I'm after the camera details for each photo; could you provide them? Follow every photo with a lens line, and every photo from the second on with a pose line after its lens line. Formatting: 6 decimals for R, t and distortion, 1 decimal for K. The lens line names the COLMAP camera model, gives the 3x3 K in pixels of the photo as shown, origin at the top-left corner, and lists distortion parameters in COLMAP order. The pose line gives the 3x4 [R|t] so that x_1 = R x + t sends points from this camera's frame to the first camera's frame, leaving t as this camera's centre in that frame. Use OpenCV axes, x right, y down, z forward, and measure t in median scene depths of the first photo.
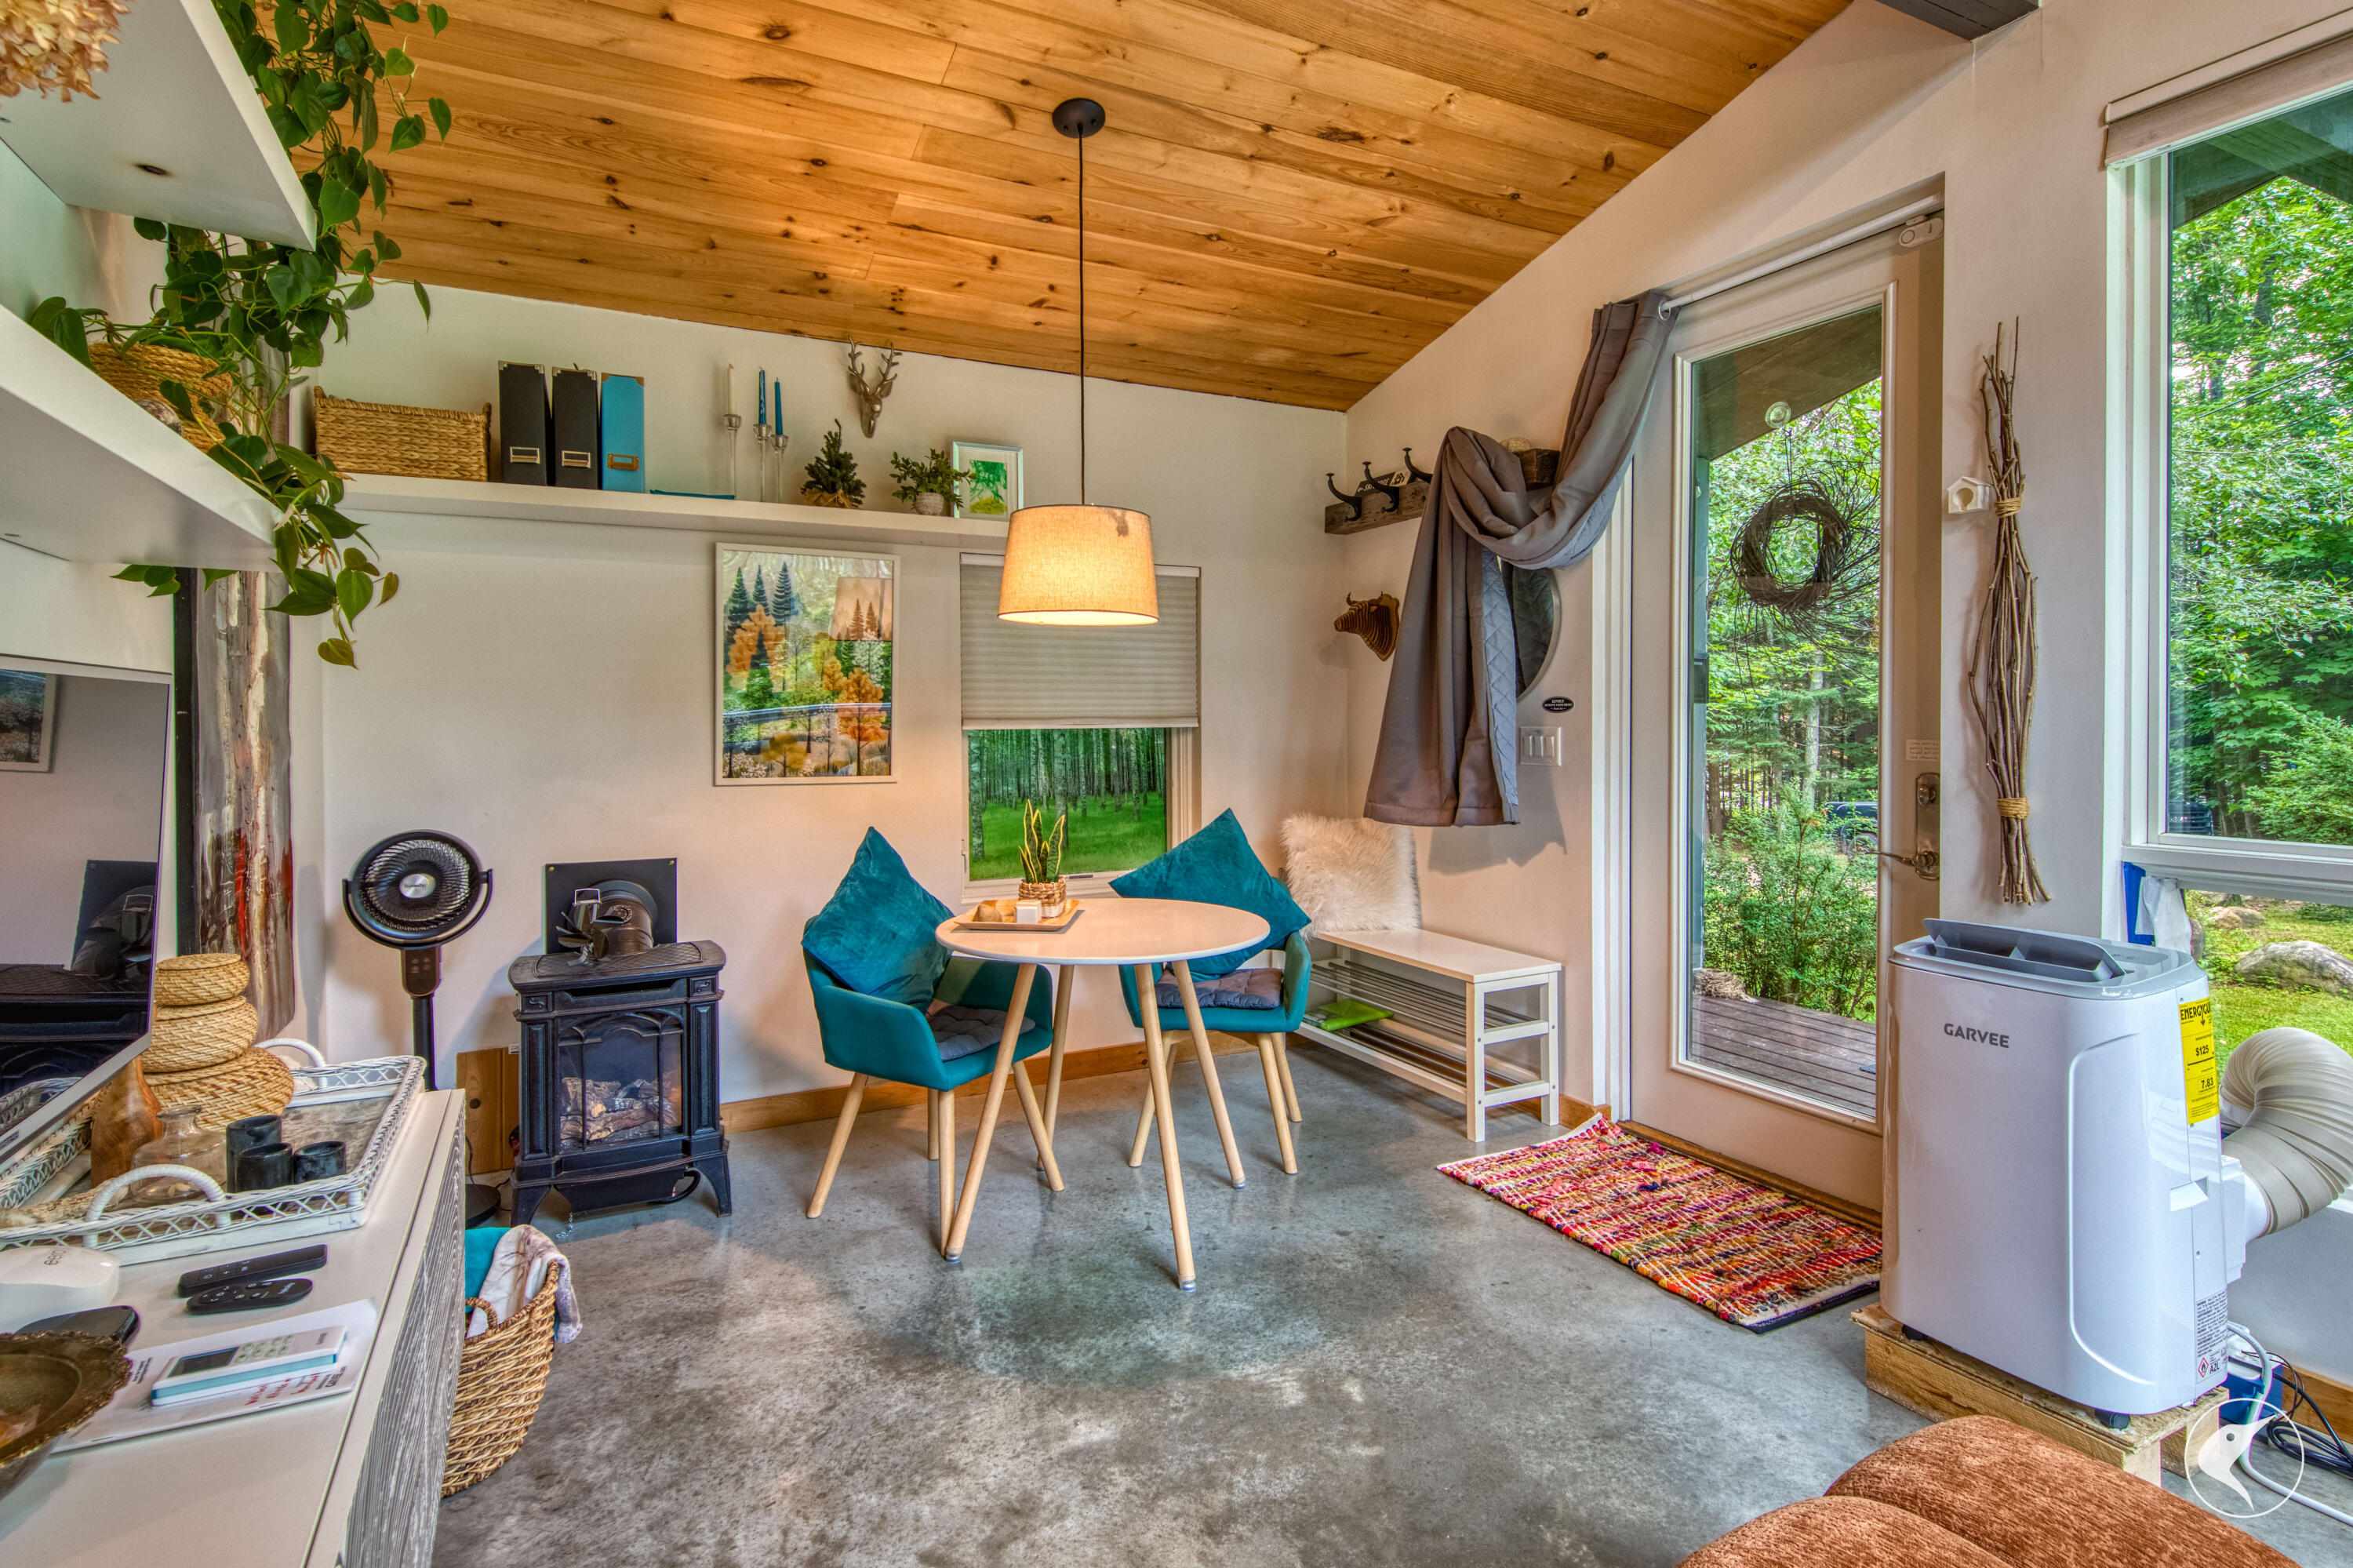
lens RADIAL K [[1127.3, 0, 1082.1], [0, 1127.3, 735.5], [0, 0, 1]] dist [0.015224, -0.005090]
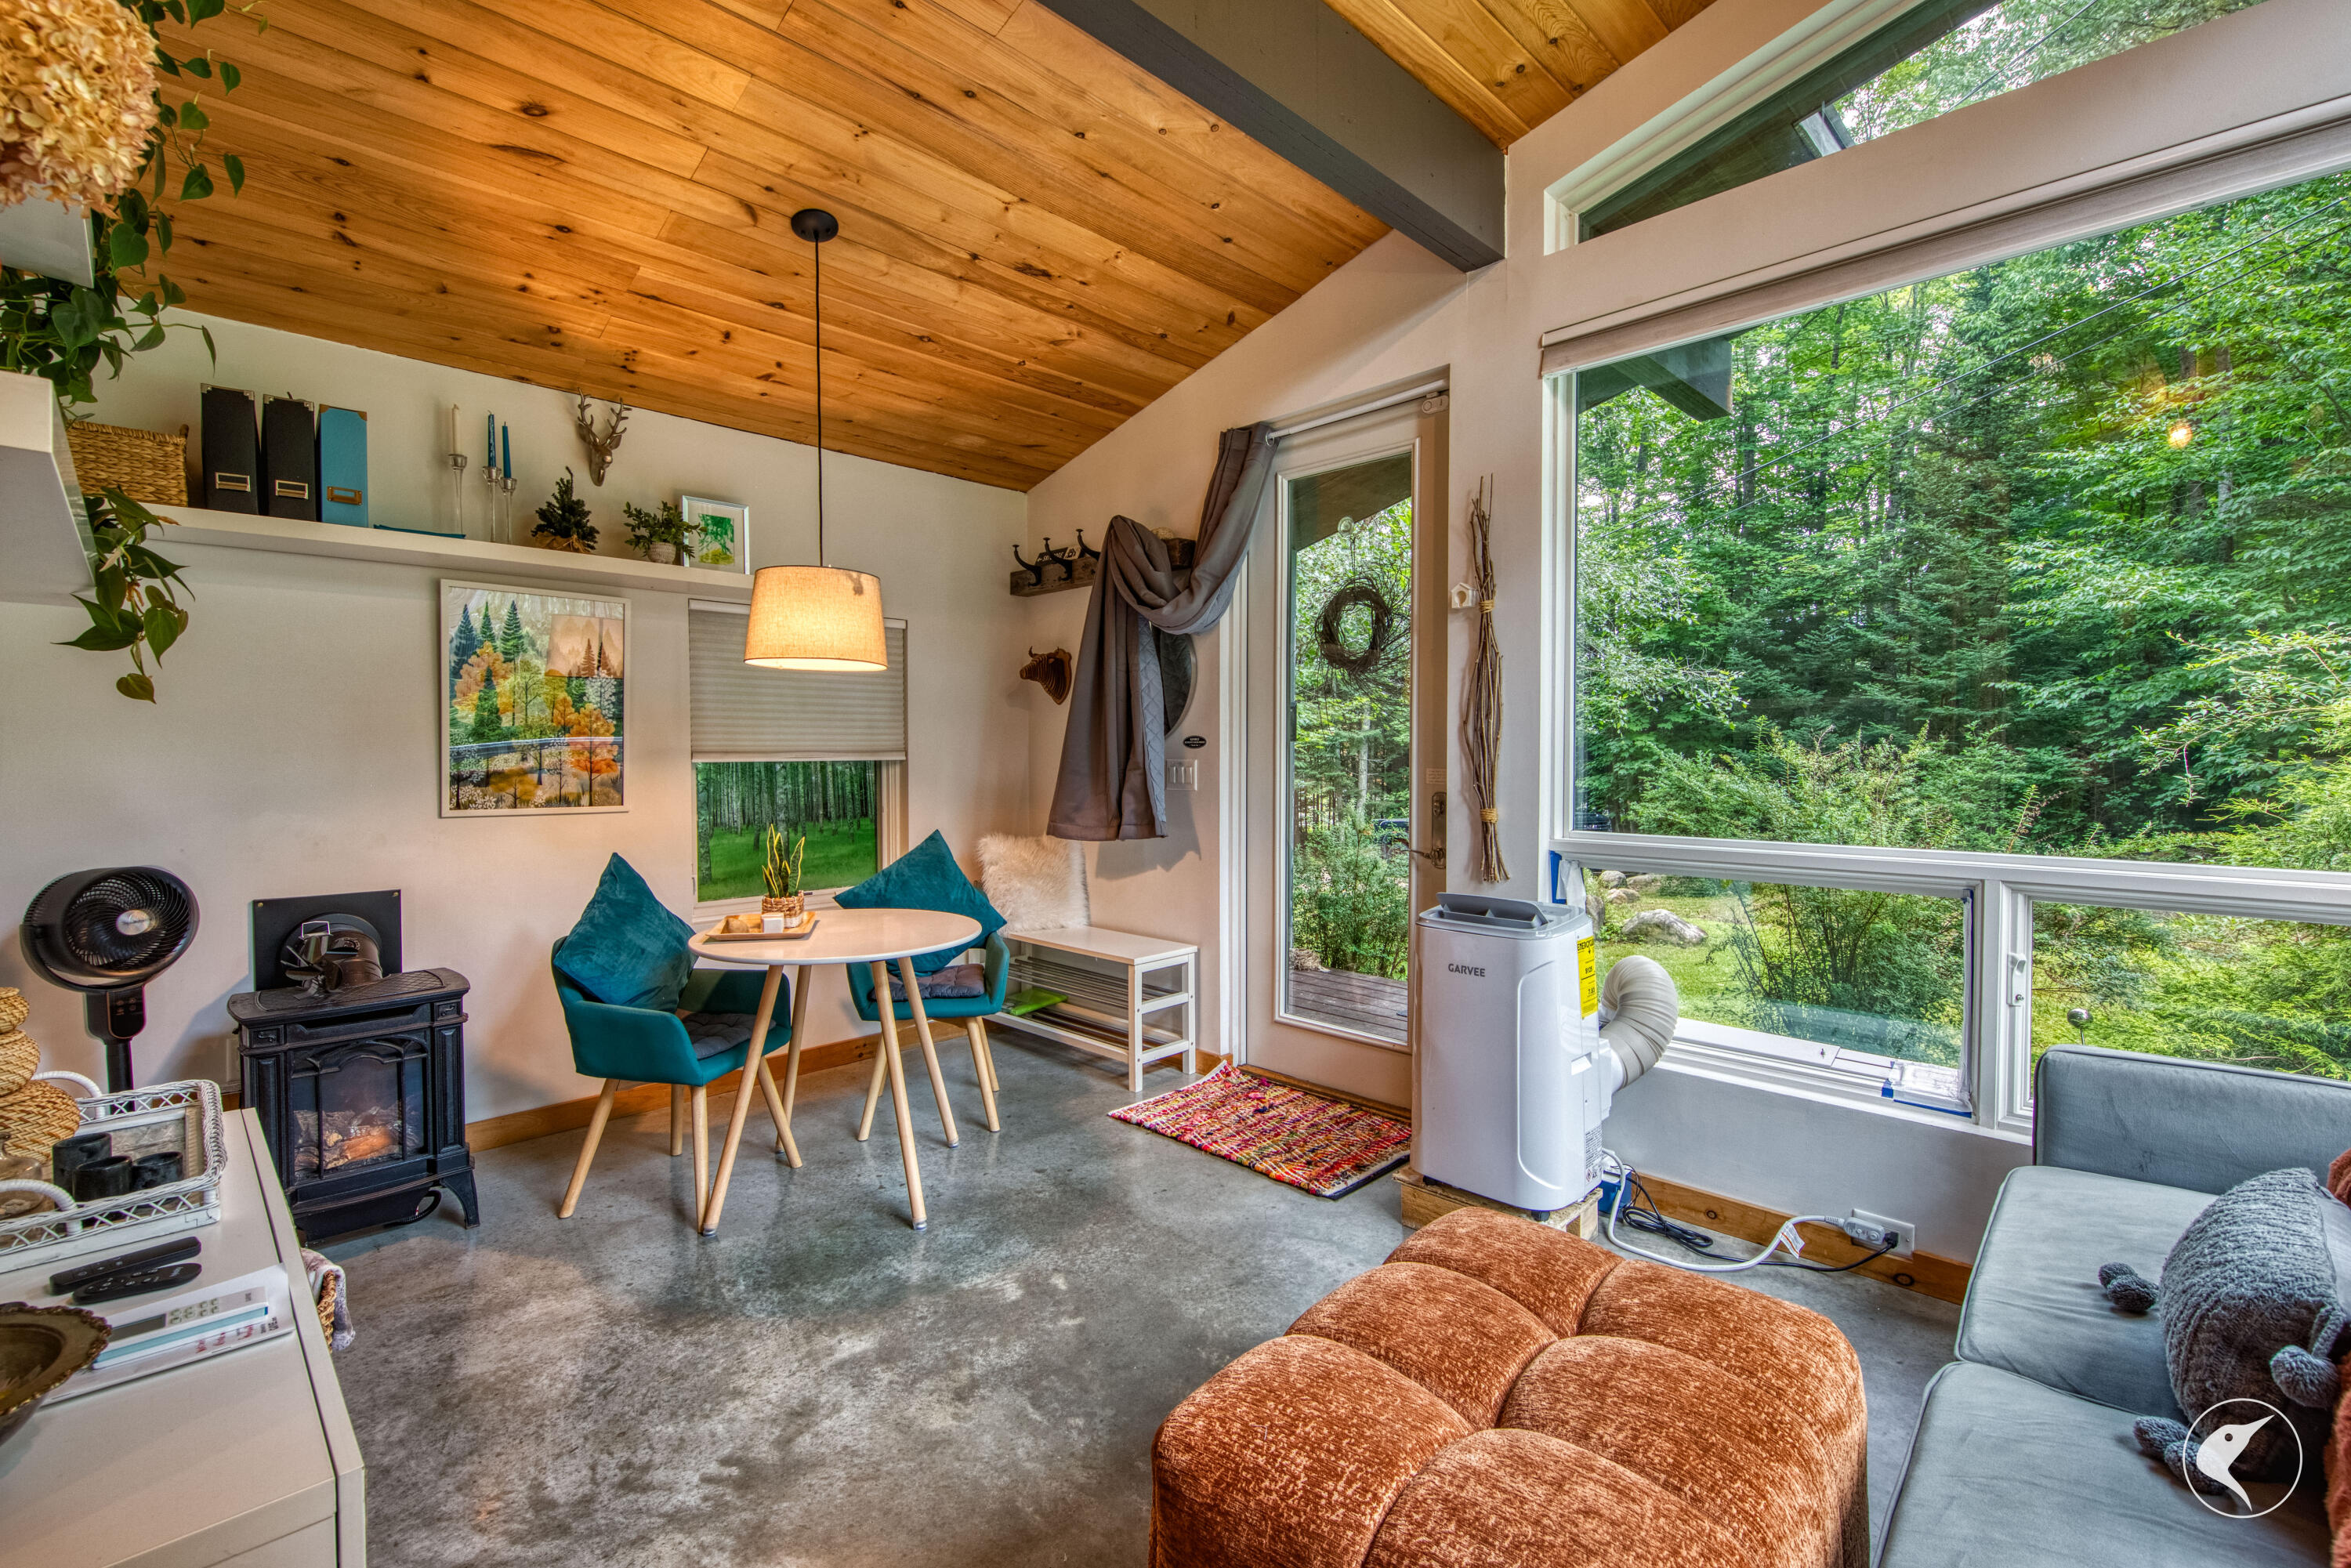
lens RADIAL K [[1052.1, 0, 1096.6], [0, 1052.1, 783.2], [0, 0, 1]] dist [0.011783, -0.005818]
pose [[0.947424, -0.007726, 0.319887, -0.068613], [0.003192, 0.999887, 0.014696, 0.001221], [-0.319965, -0.012903, 0.947342, -0.092014]]
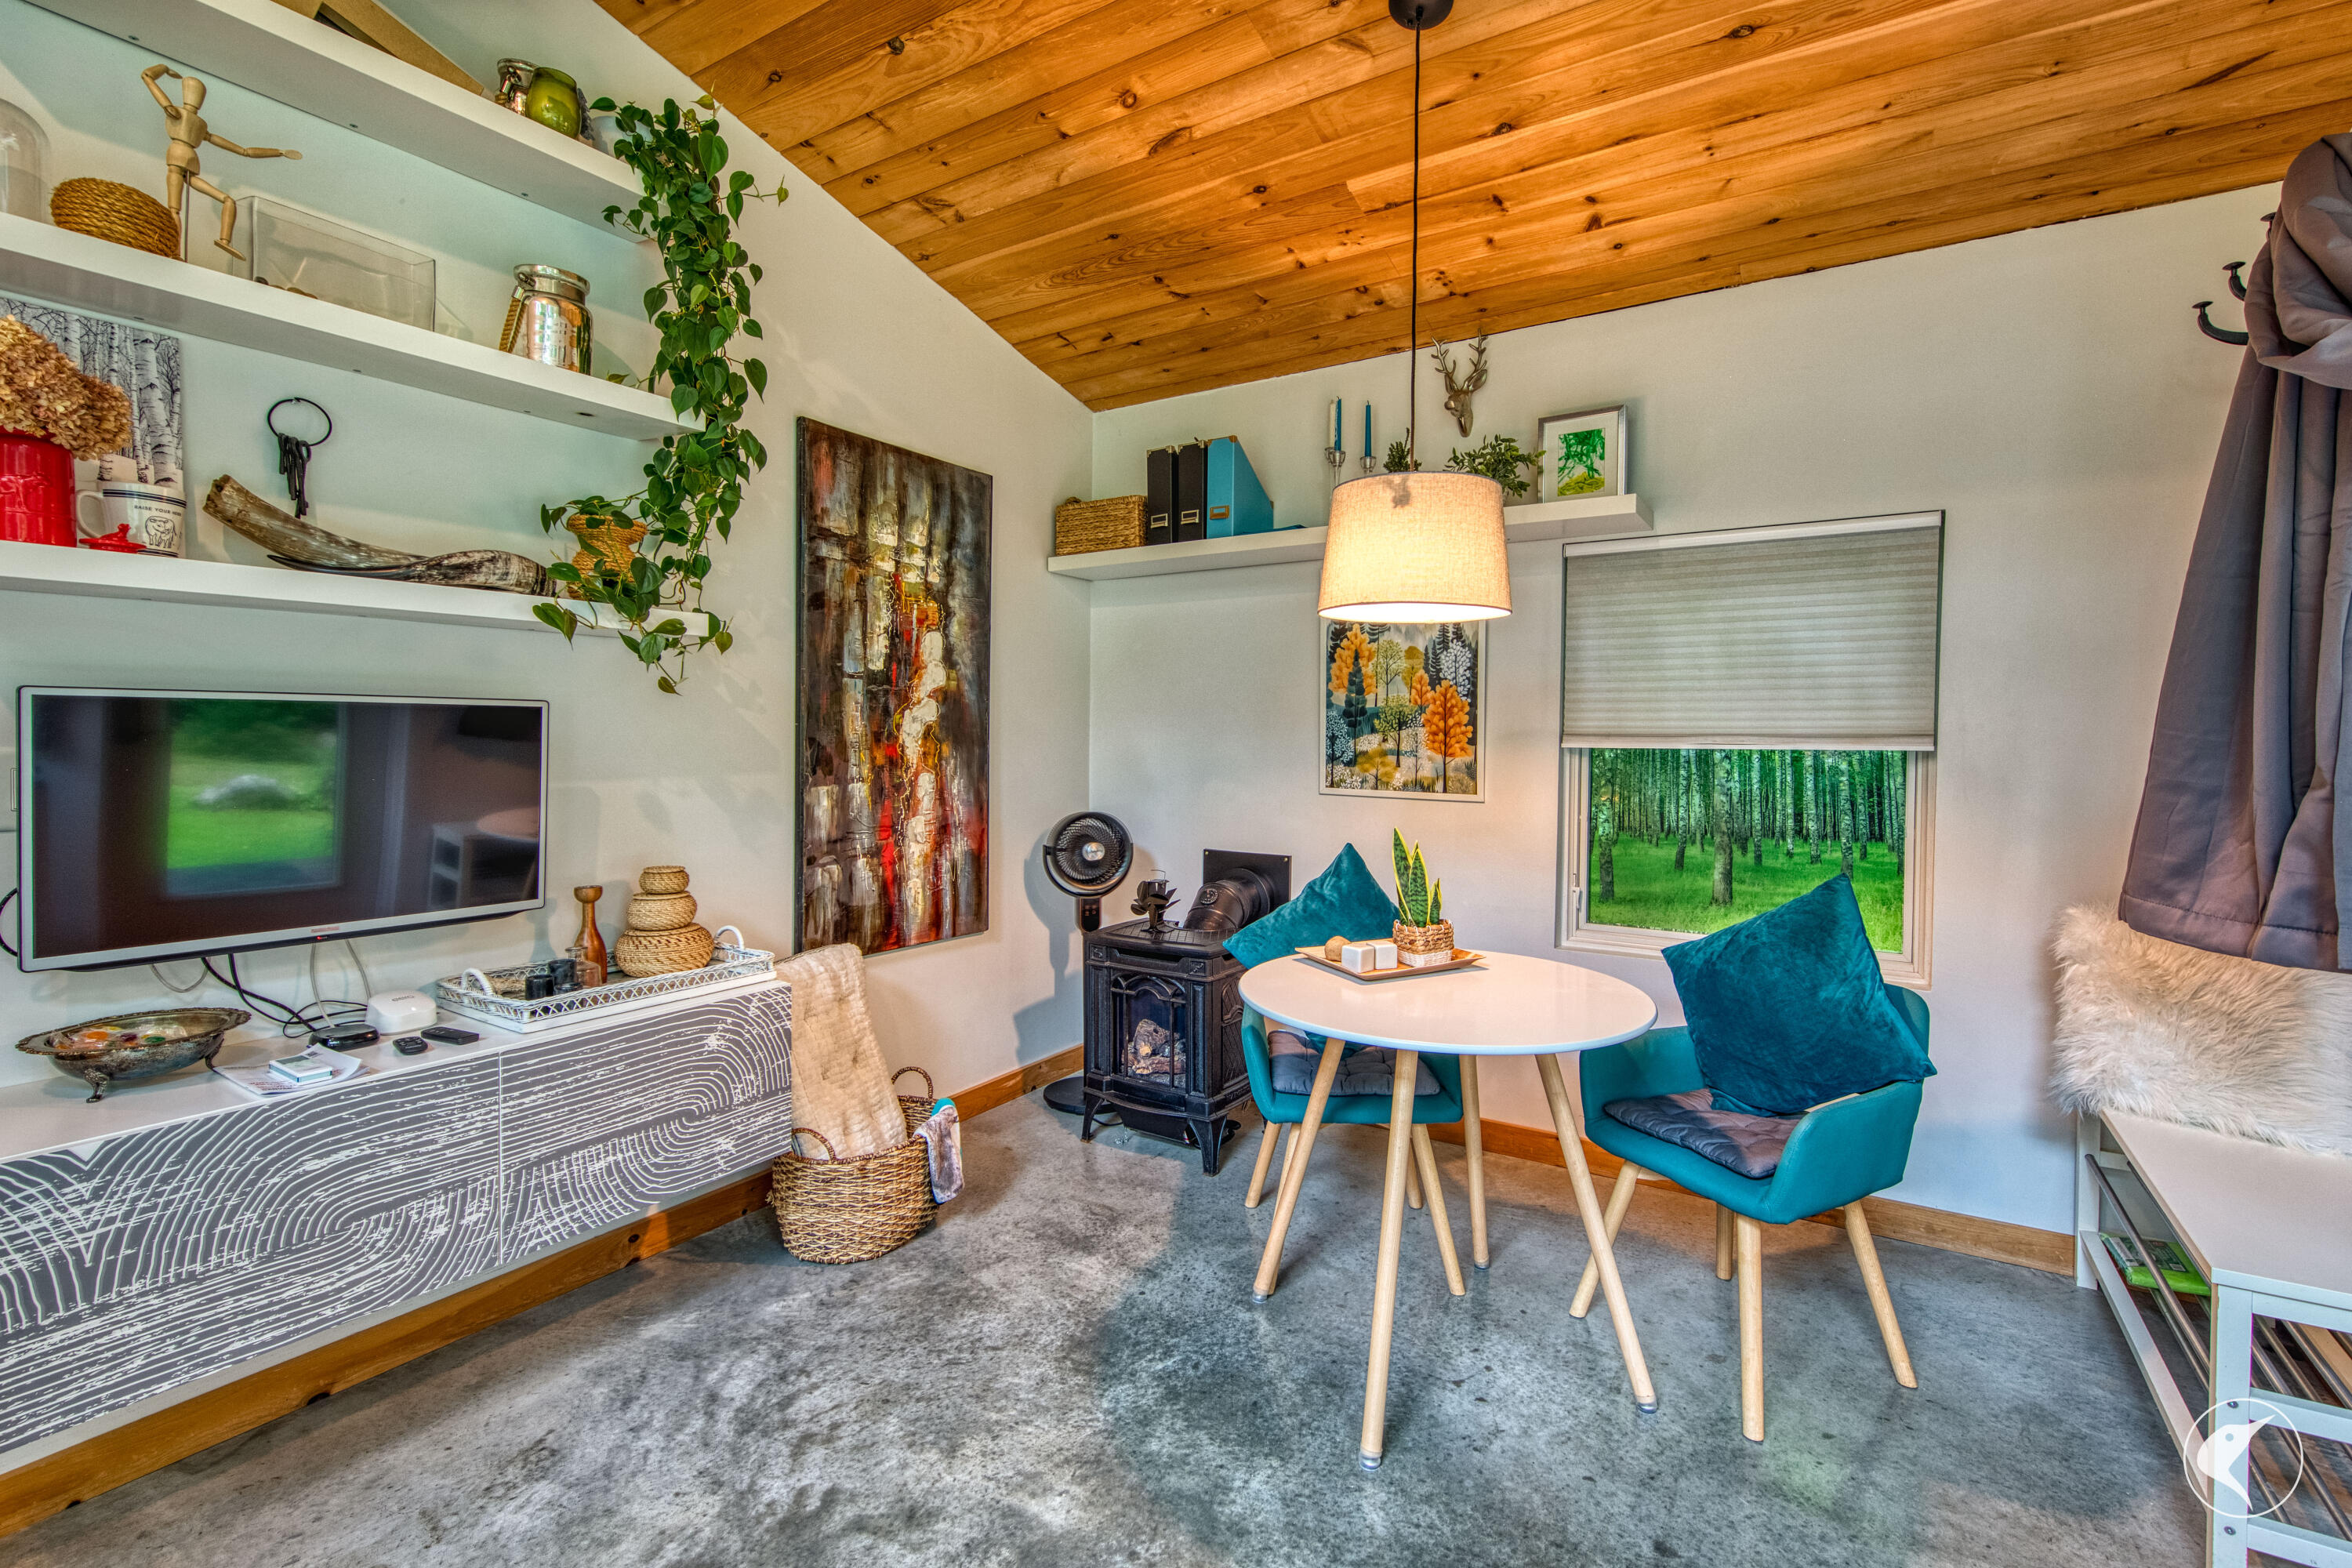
lens RADIAL K [[1052.6, 0, 1356.1], [0, 1052.6, 765.0], [0, 0, 1]] dist [0.011783, -0.005818]
pose [[0.567357, 0.031423, -0.822872, 0.524680], [-0.022601, 0.999489, 0.022584, -0.007096], [0.823162, 0.005784, 0.567778, 0.449468]]
